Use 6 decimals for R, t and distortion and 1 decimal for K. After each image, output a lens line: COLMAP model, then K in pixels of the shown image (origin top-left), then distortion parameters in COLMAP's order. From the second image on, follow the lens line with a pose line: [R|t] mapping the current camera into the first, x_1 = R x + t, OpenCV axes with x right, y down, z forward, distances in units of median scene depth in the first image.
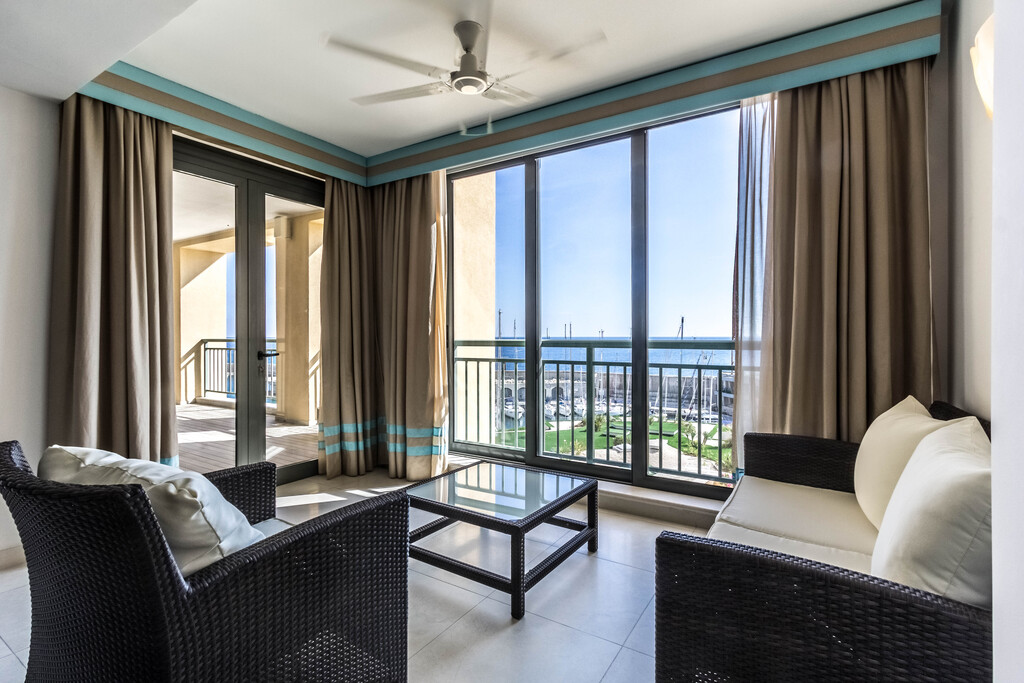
lens RADIAL K [[482.9, 0, 508.8], [0, 482.9, 341.4], [0, 0, 1]] dist [0.001038, -0.001336]
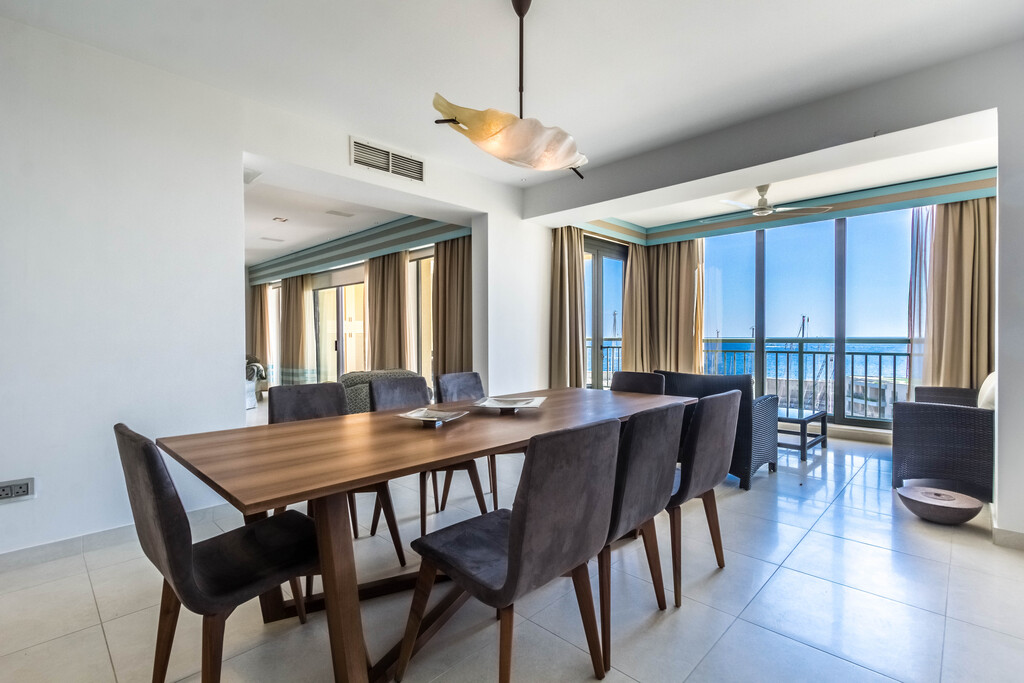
lens RADIAL K [[482.9, 0, 515.7], [0, 482.9, 345.6], [0, 0, 1]] dist [0.001038, -0.001336]
pose [[0.981291, -0.000064, -0.192528, -0.595492], [0.001829, 0.999958, 0.008991, 0.005267], [0.192519, -0.009175, 0.981250, -1.009131]]
